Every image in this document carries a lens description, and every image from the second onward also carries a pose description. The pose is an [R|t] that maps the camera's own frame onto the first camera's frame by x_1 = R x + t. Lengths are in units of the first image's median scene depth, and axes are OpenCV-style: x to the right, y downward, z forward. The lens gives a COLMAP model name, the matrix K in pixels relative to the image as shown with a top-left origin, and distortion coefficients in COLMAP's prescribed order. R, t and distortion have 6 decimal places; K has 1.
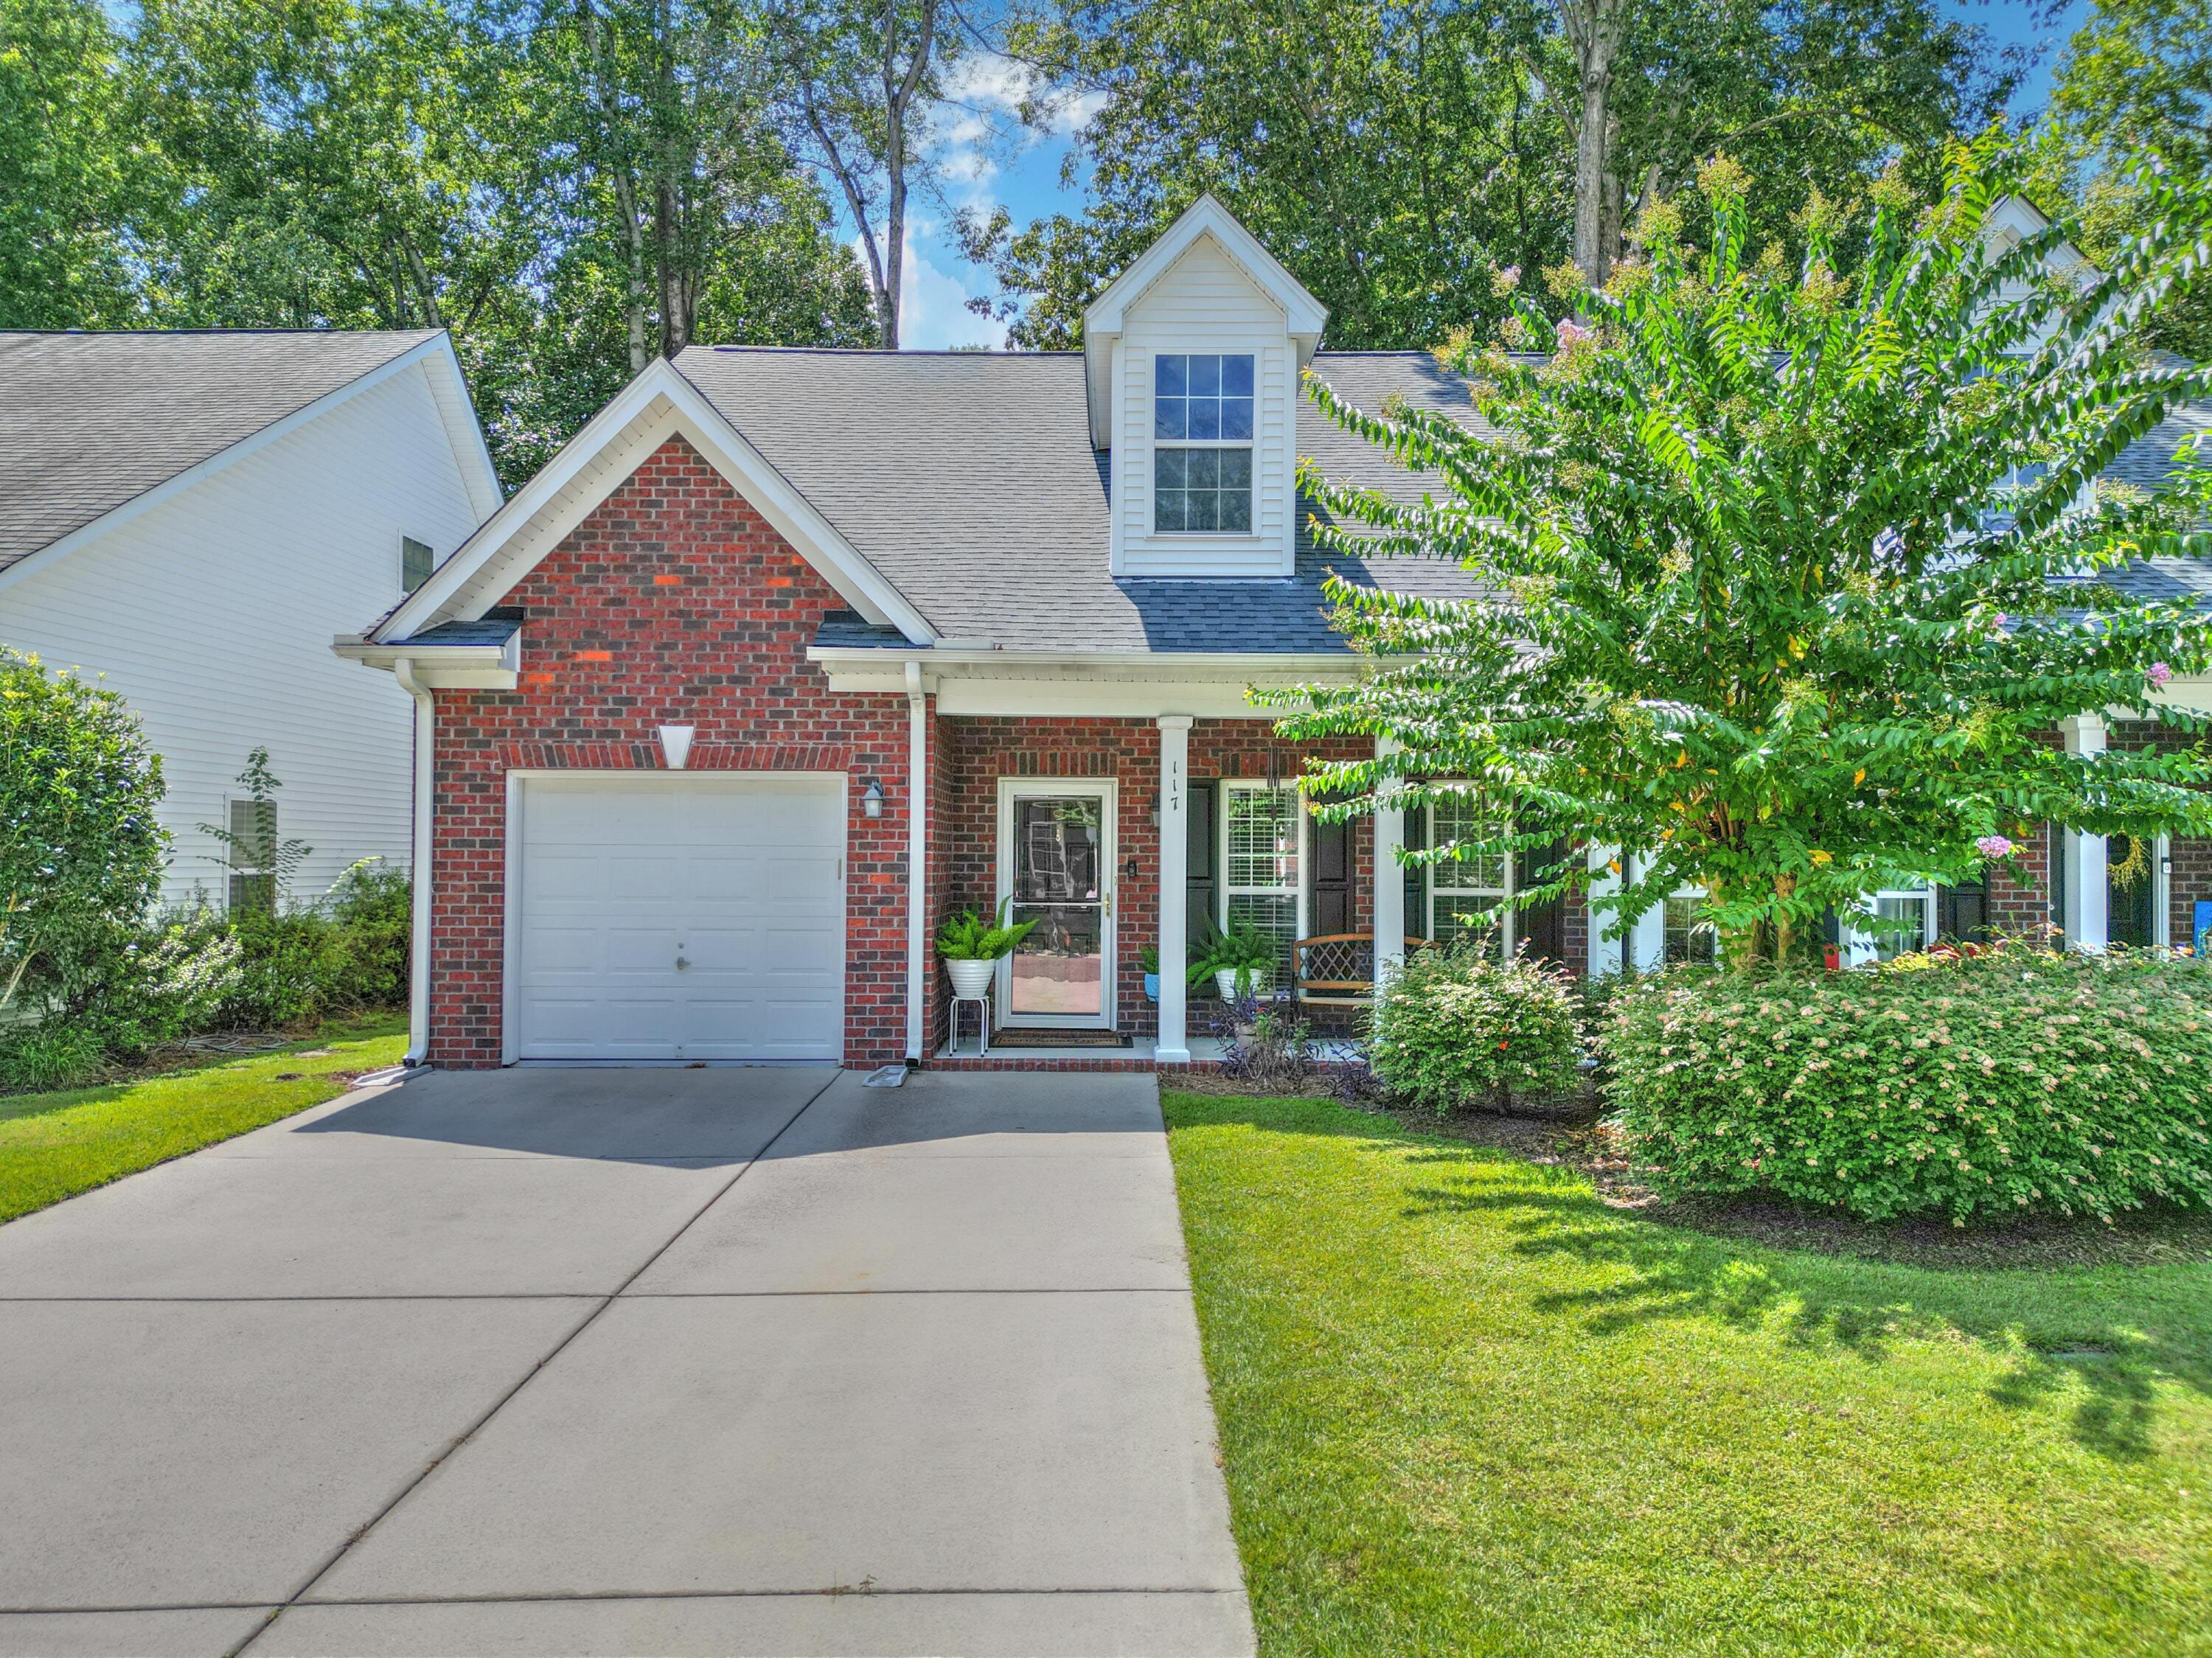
lens RADIAL K [[1513.0, 0, 1104.2], [0, 1513.0, 833.6], [0, 0, 1]] dist [0.066412, -0.052758]
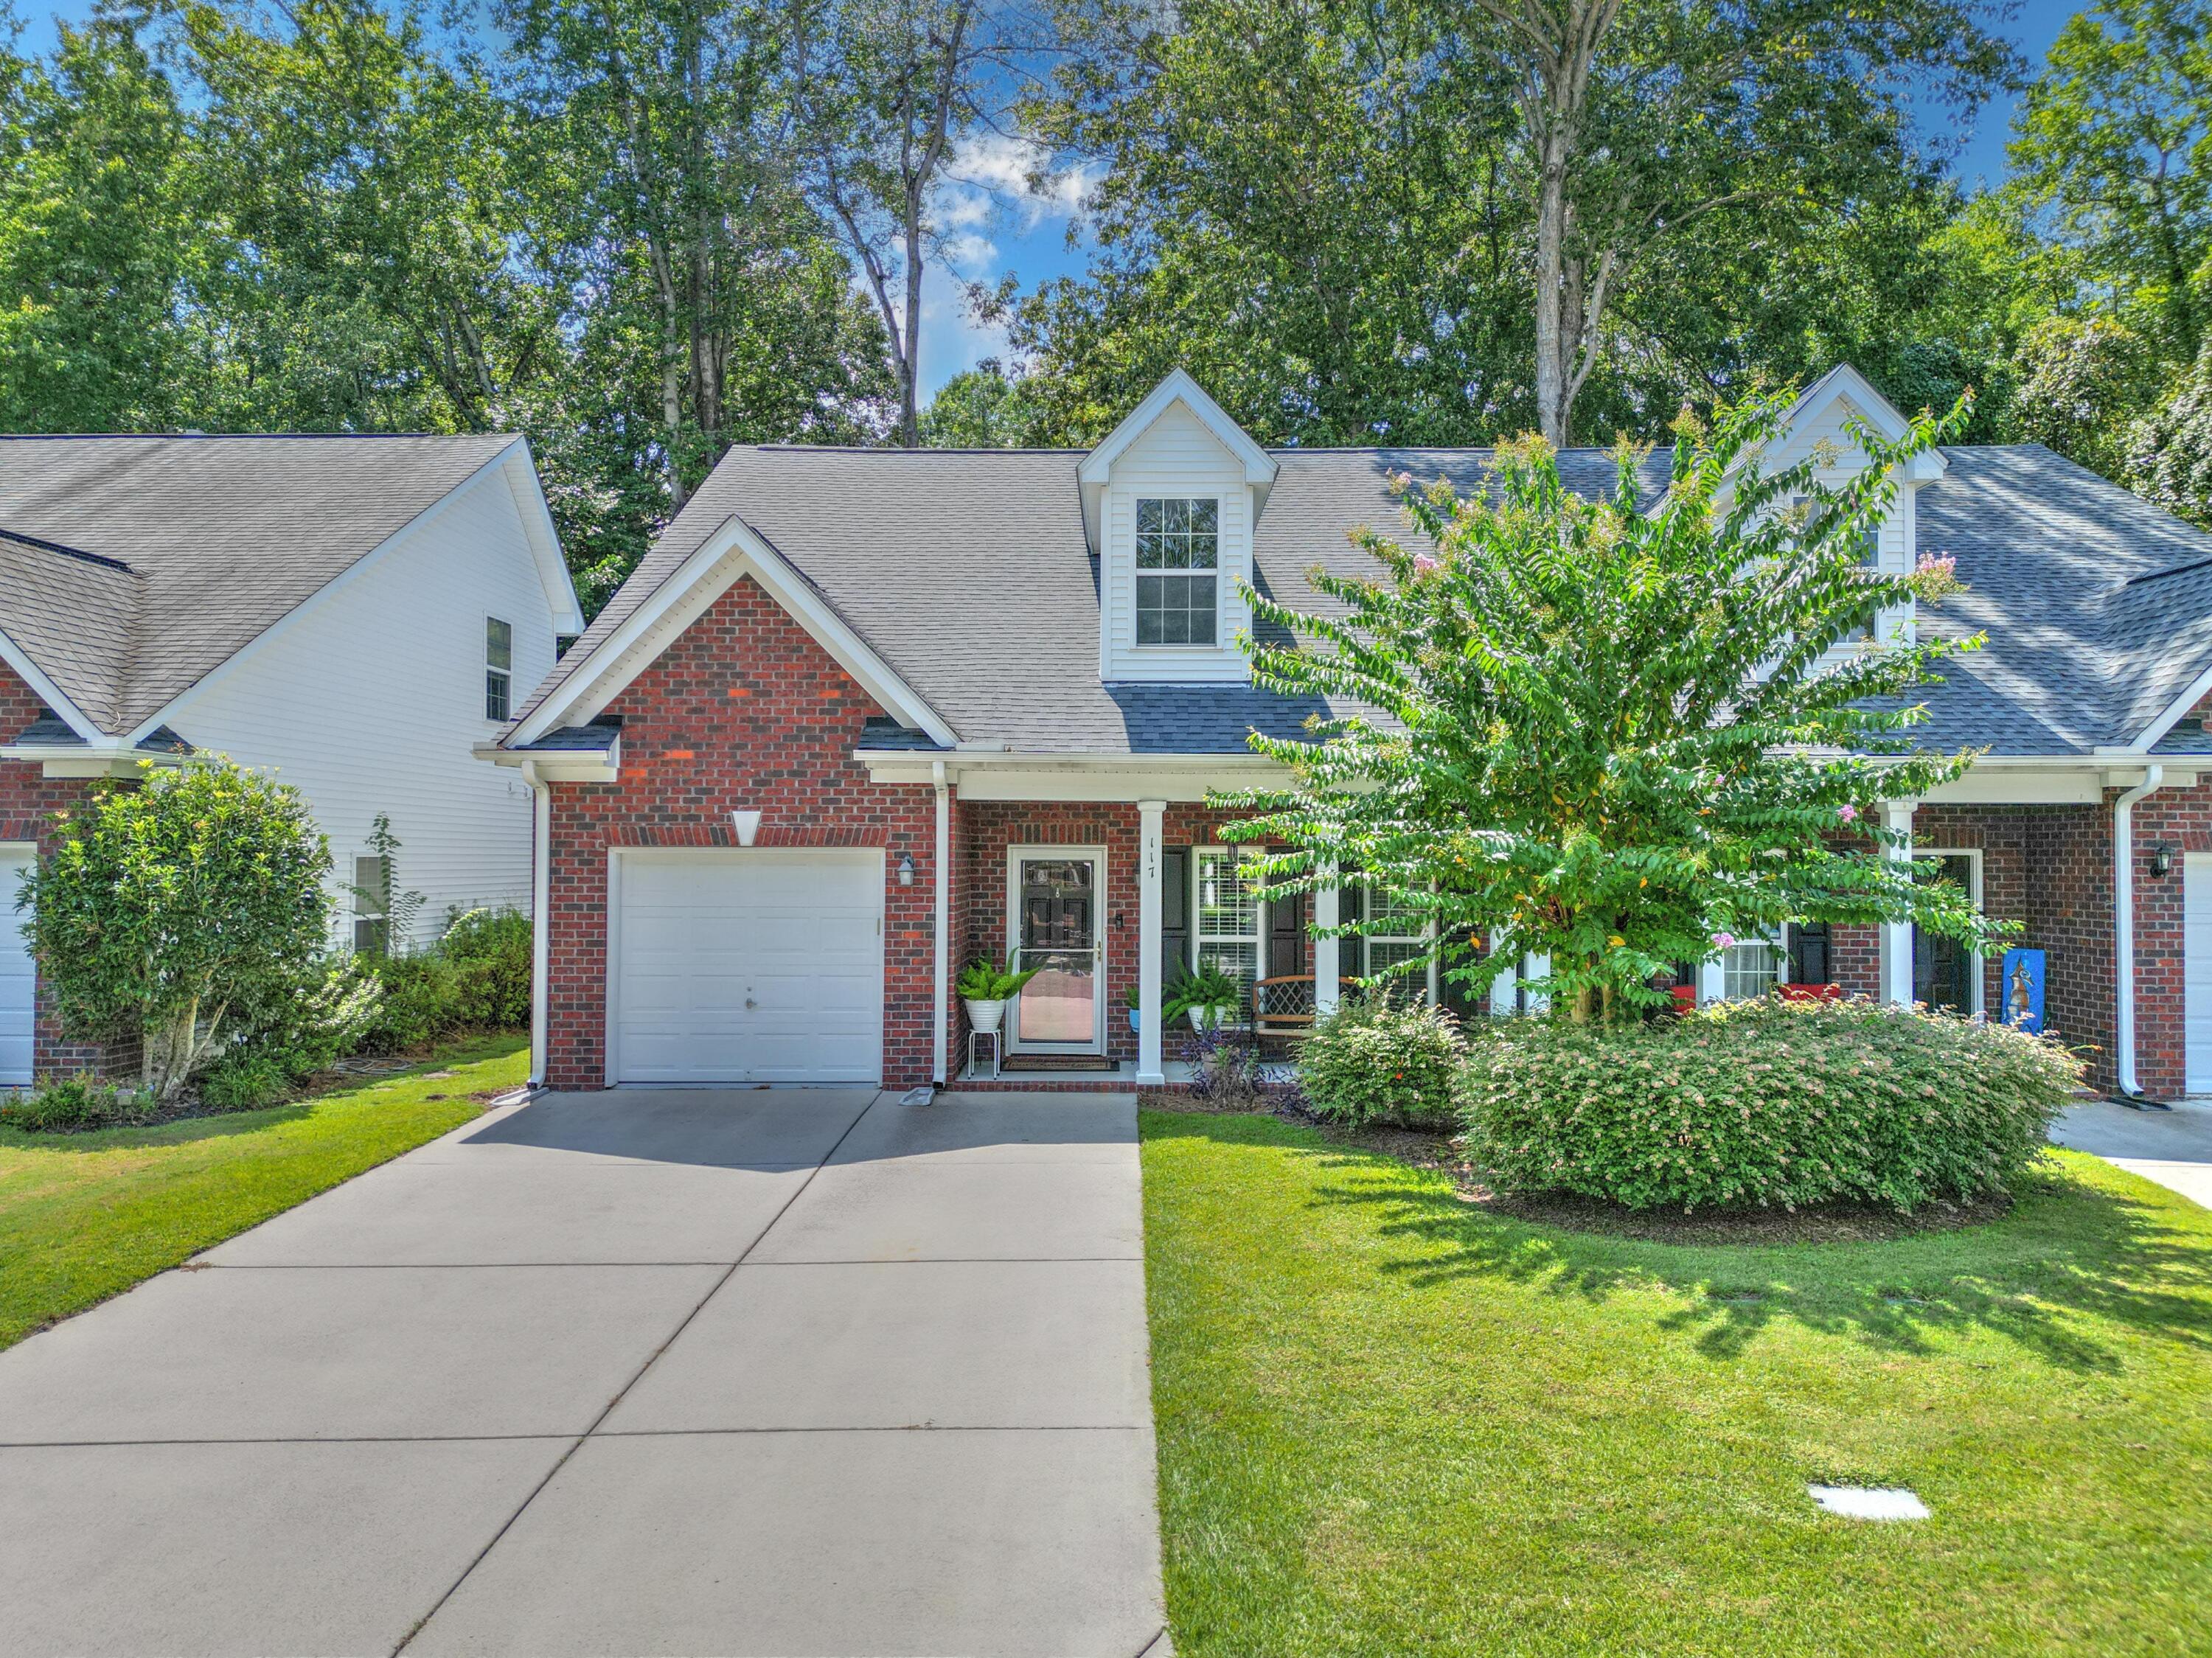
lens RADIAL K [[1535.7, 0, 1106.0], [0, 1535.7, 829.0], [0, 0, 1]] dist [0.082388, -0.083990]
pose [[0.999972, -0.002301, -0.007153, 0.018644], [0.002316, 0.999995, 0.002043, -0.058274], [0.007149, -0.002060, 0.999972, -0.245693]]
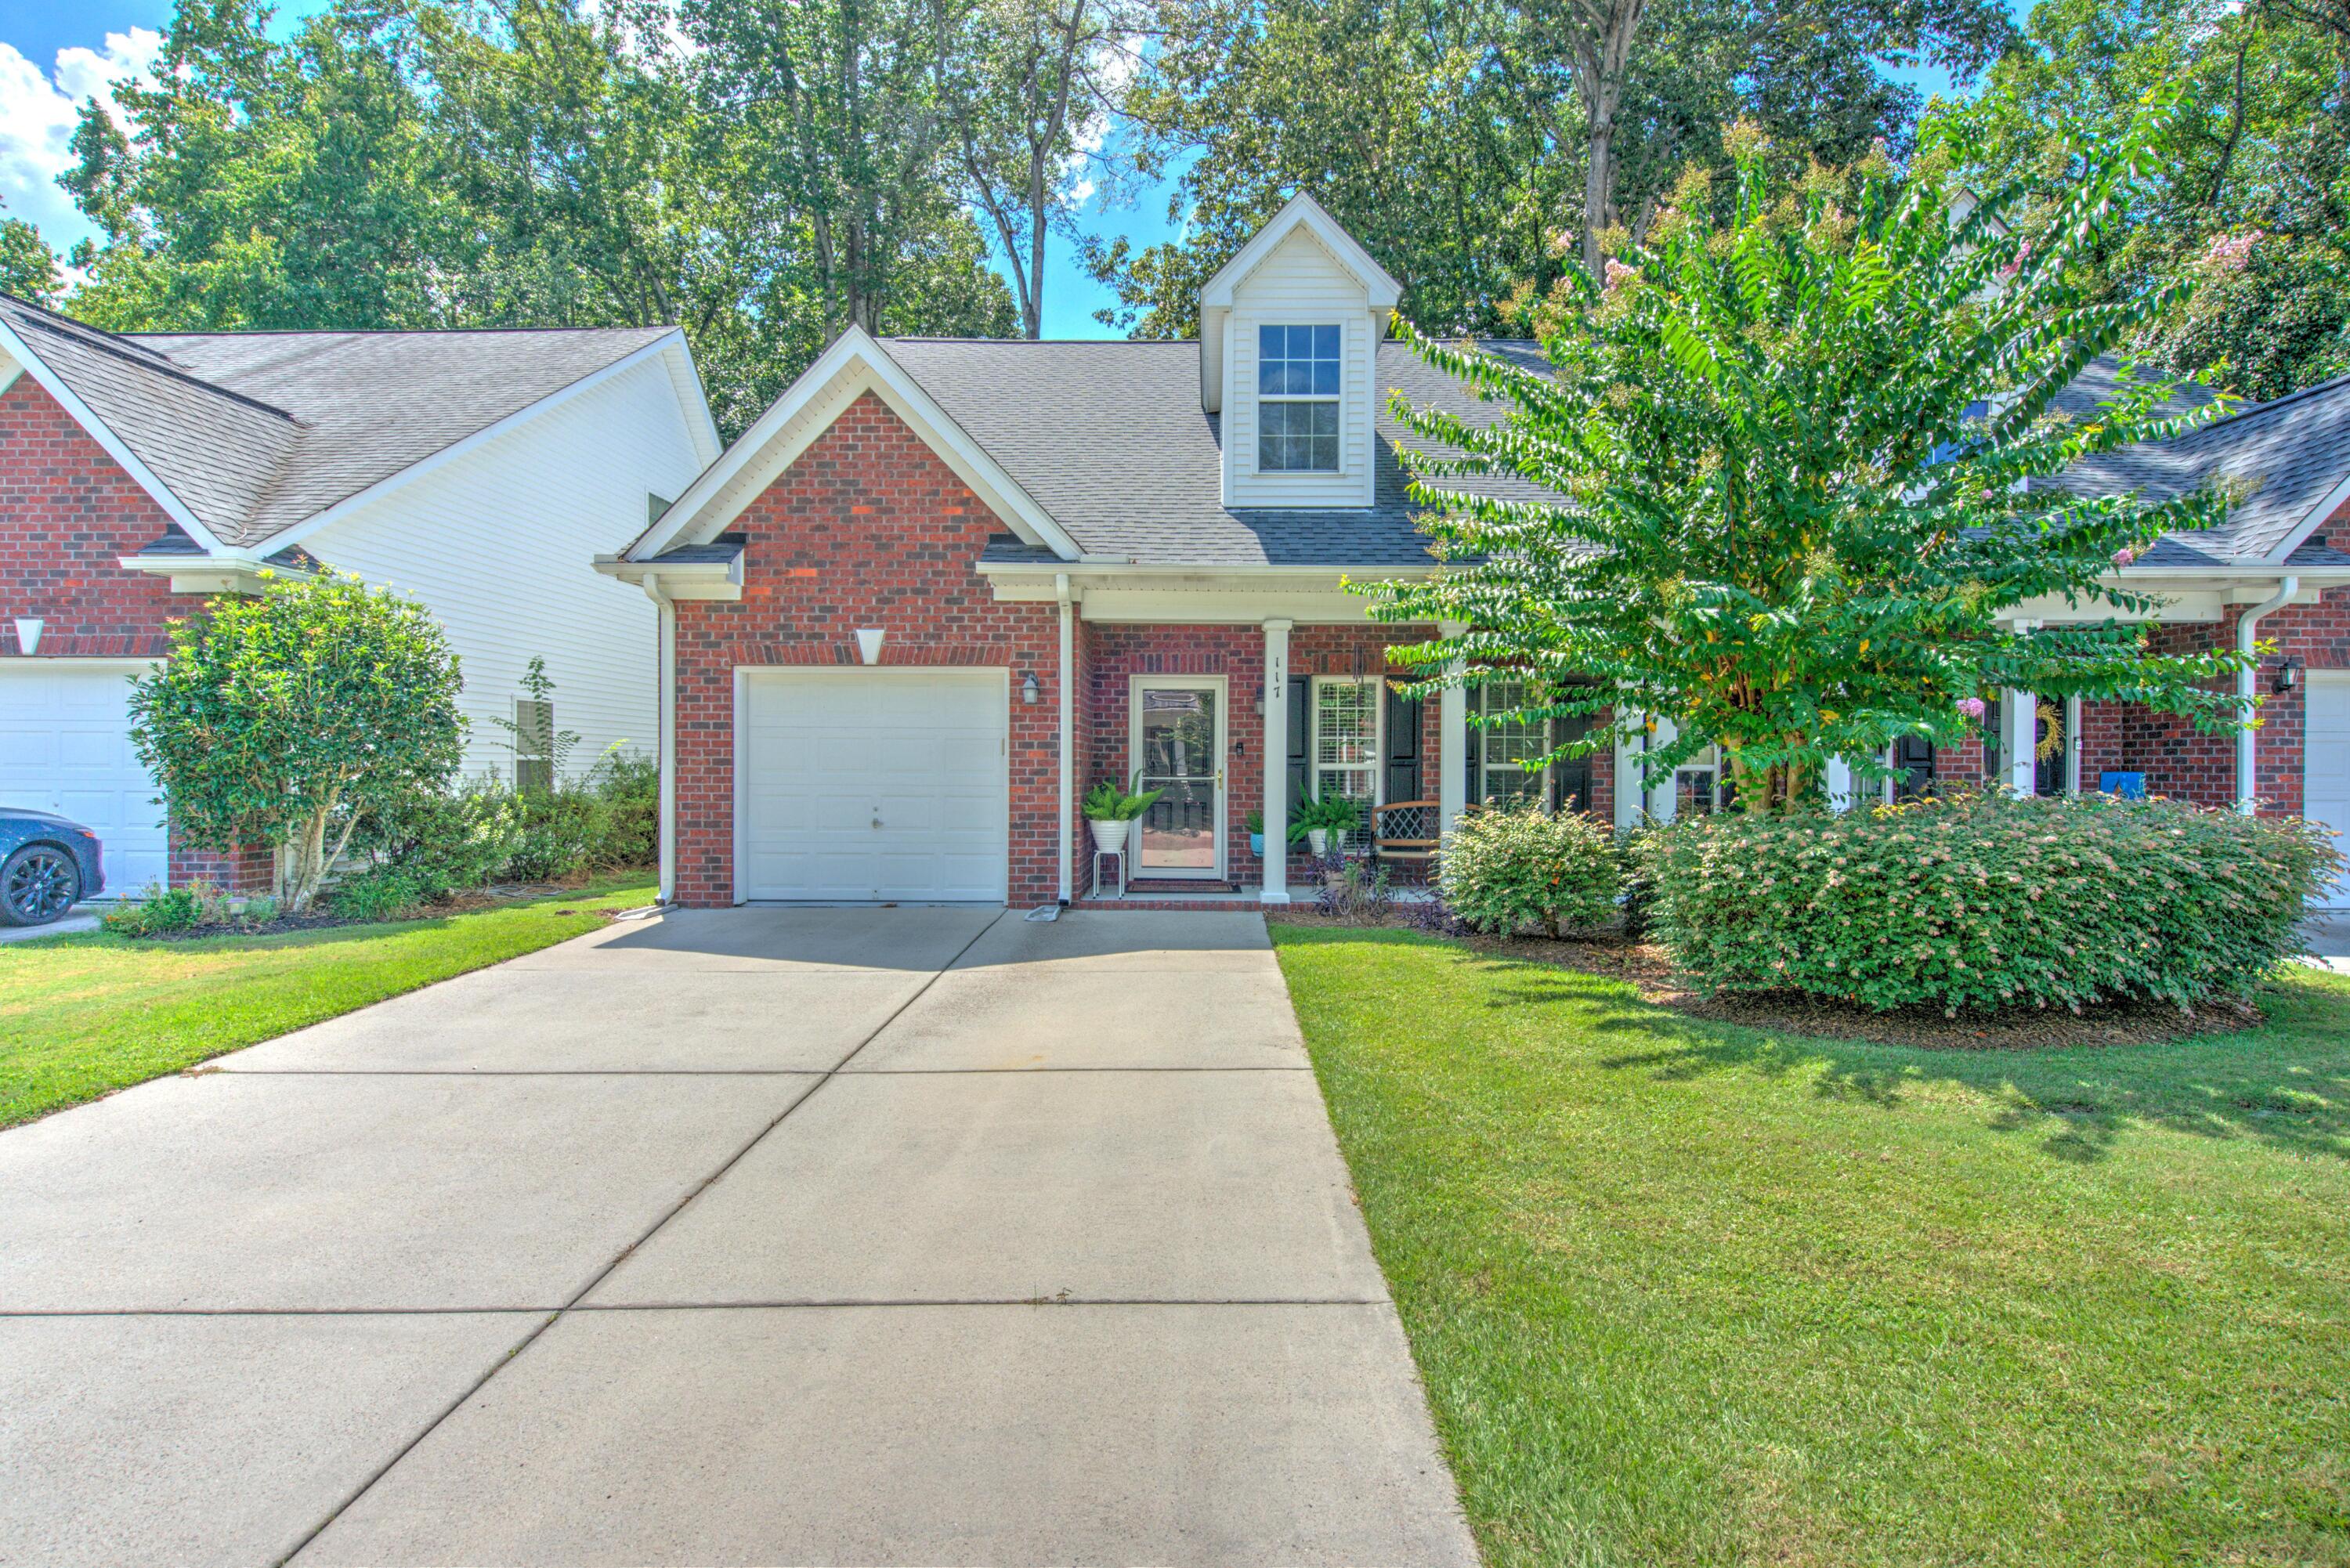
lens RADIAL K [[1188.3, 0, 1186.2], [0, 1188.3, 783.5], [0, 0, 1]] dist [0.013727, -0.009067]
pose [[0.999961, -0.002080, -0.008532, -0.018882], [0.002304, 0.999653, 0.026228, 0.028756], [0.008474, -0.026247, 0.999620, 0.041273]]
